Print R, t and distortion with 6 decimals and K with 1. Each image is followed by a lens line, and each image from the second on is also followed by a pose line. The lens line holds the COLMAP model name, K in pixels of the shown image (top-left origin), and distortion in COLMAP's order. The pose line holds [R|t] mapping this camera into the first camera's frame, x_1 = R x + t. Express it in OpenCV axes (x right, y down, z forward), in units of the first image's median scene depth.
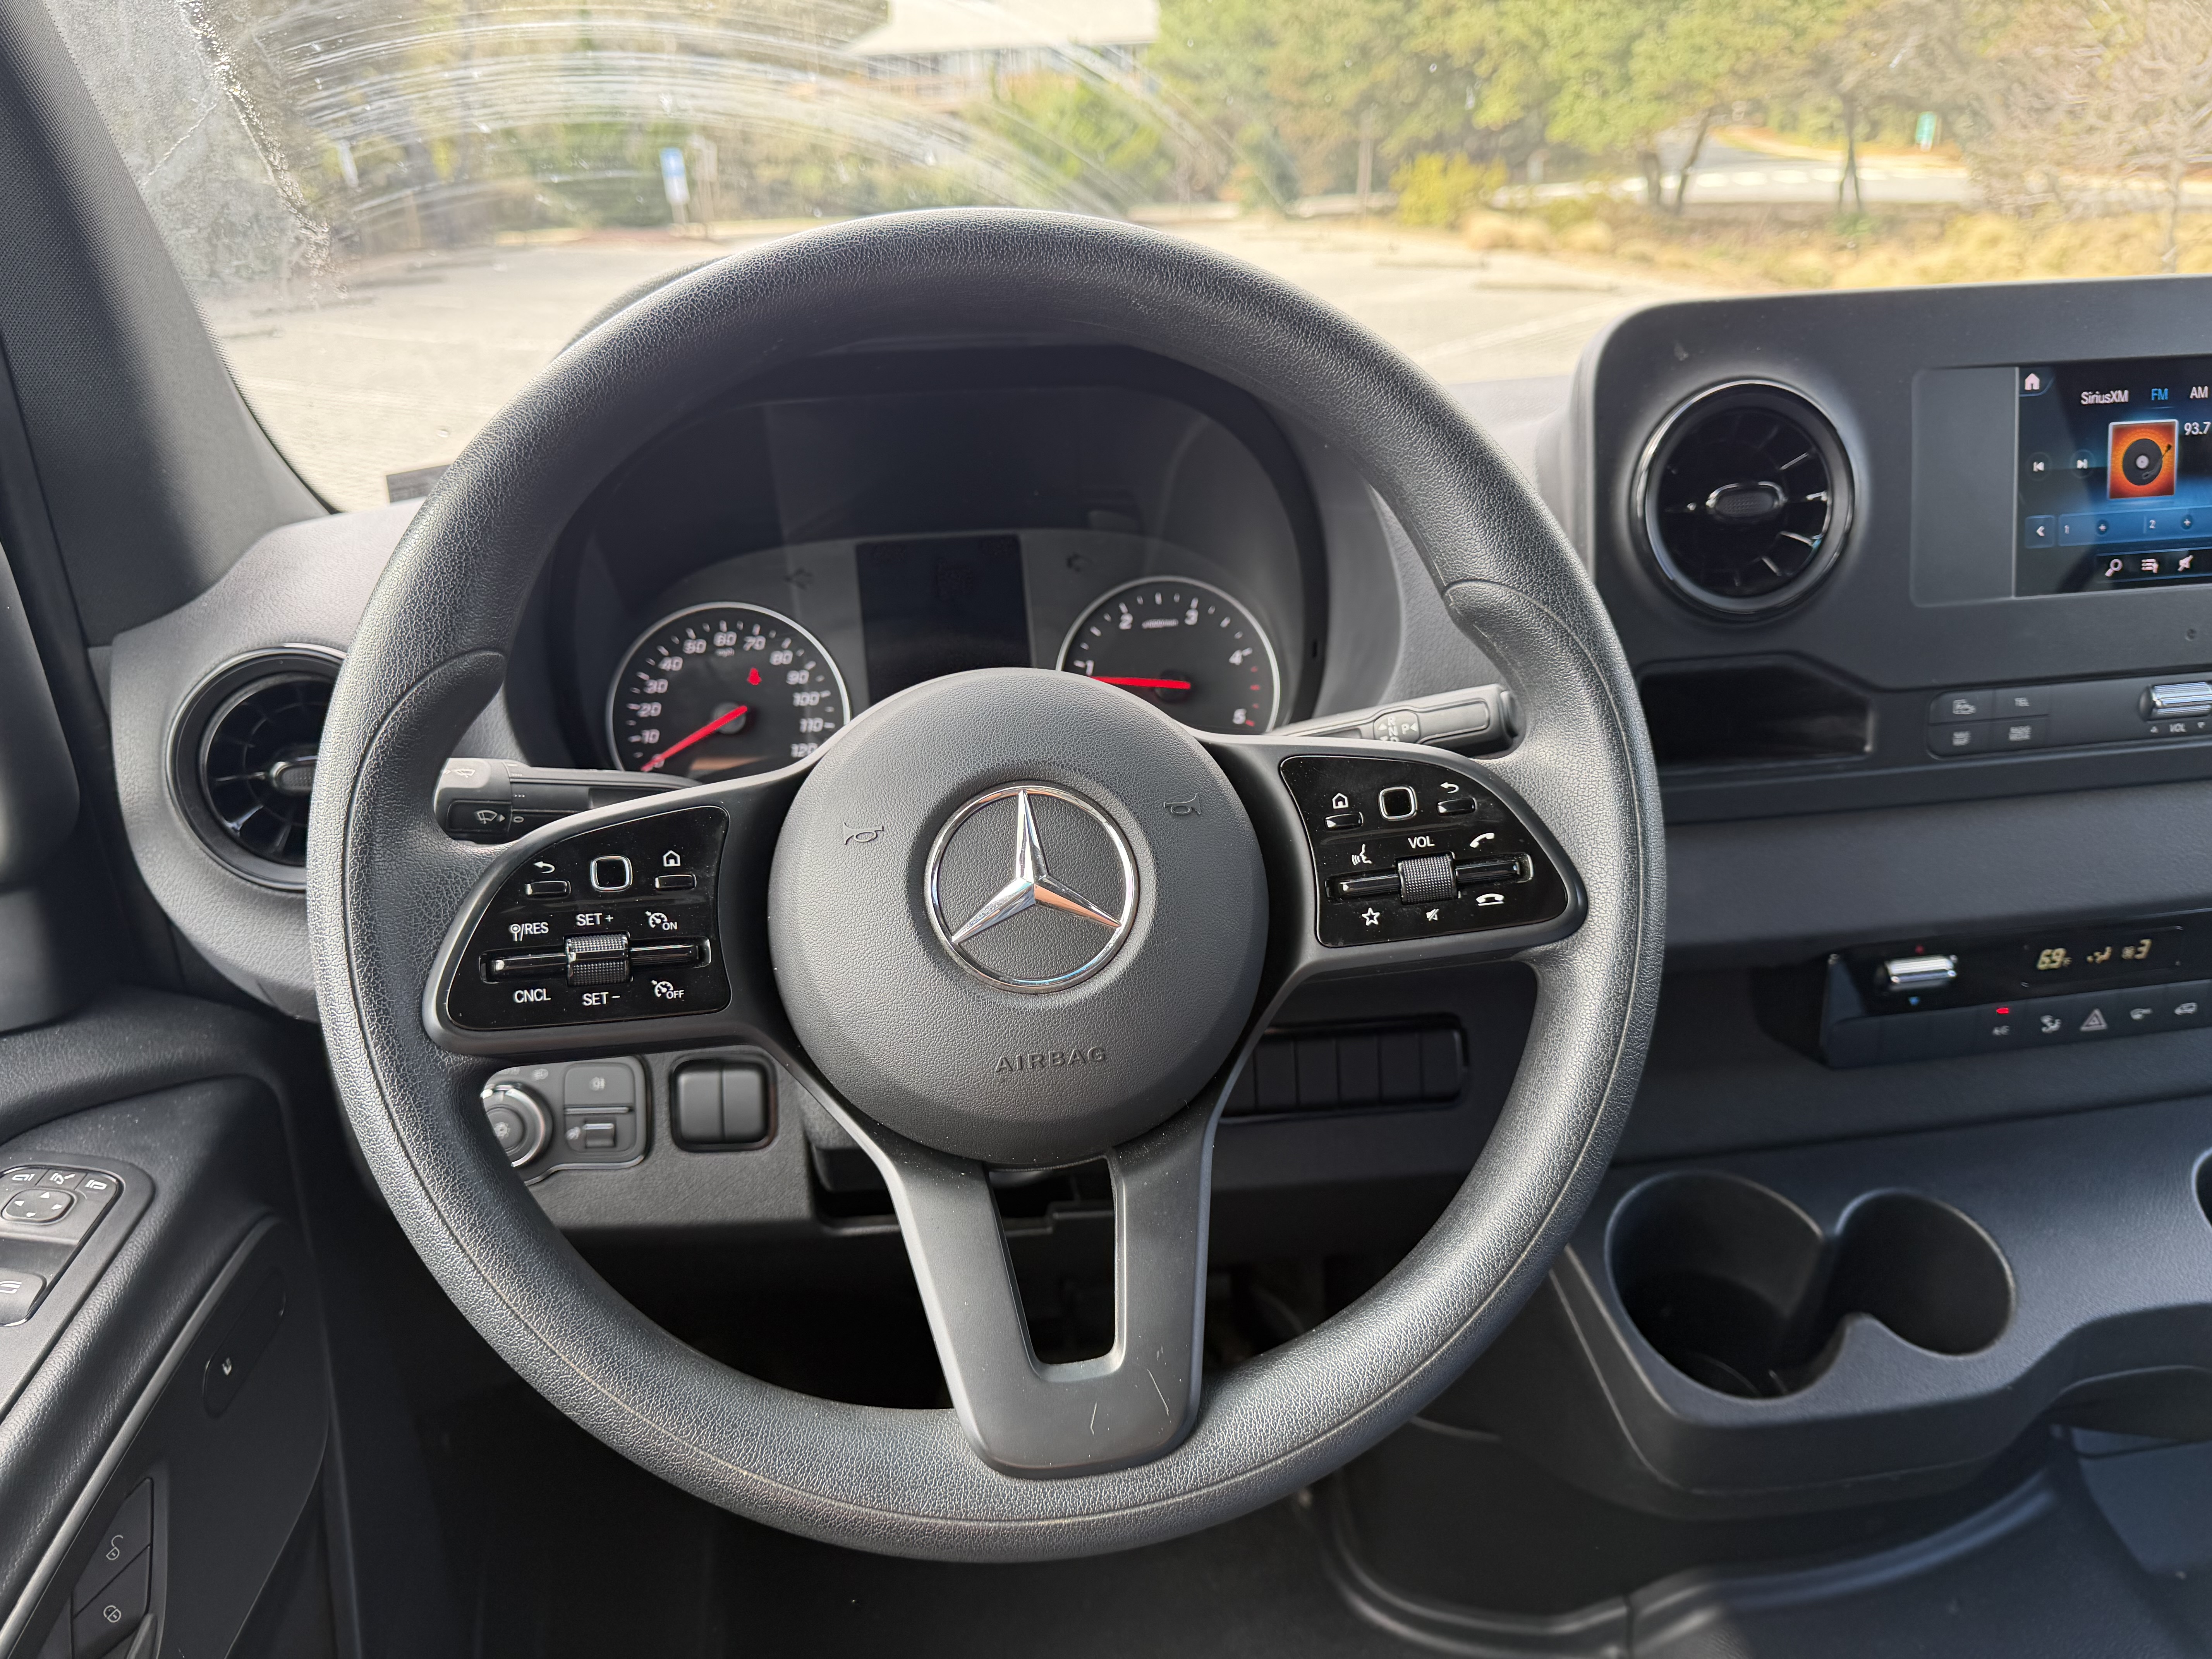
lens RADIAL K [[1731.9, 0, 1136.3], [0, 1731.9, 830.1], [0, 0, 1]] dist [0.019153, -0.003056]
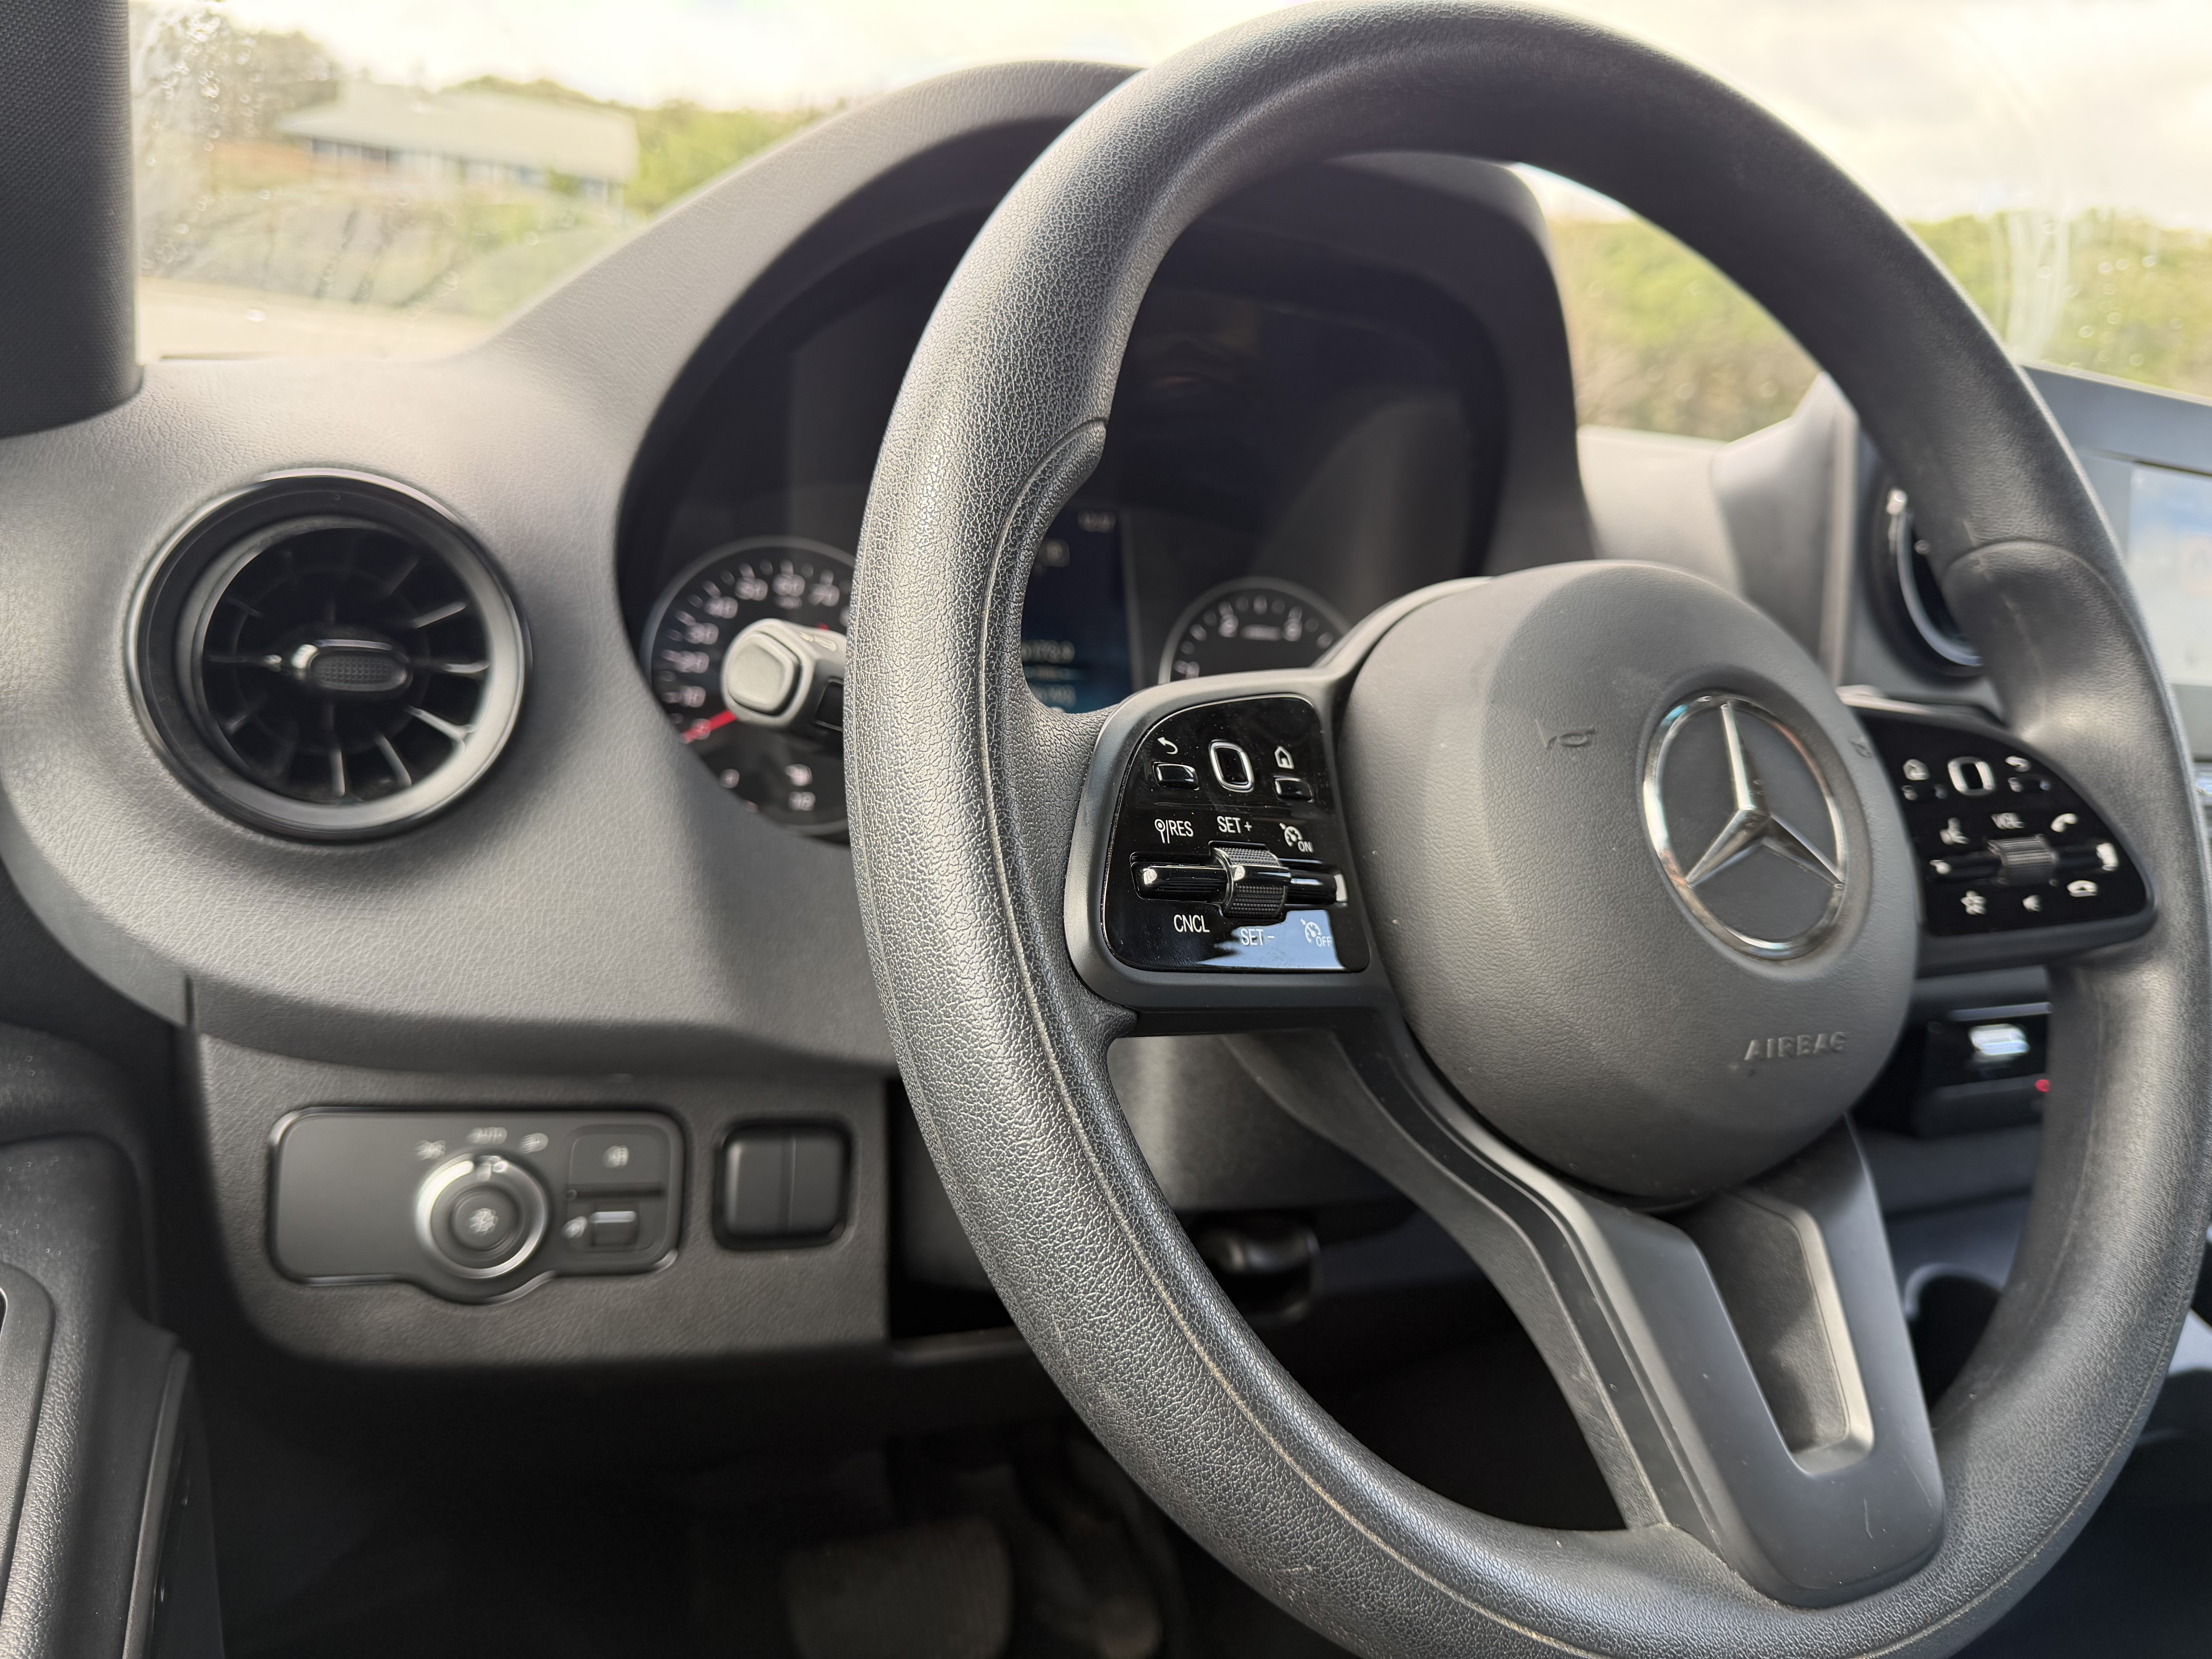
lens RADIAL K [[1731.9, 0, 1136.3], [0, 1731.9, 830.1], [0, 0, 1]] dist [0.019153, -0.003056]
pose [[0.931409, 0.069968, 0.357186, -0.376234], [-0.033170, 0.993583, -0.108134, 0.081713], [-0.362460, 0.088869, 0.927753, 0.236467]]
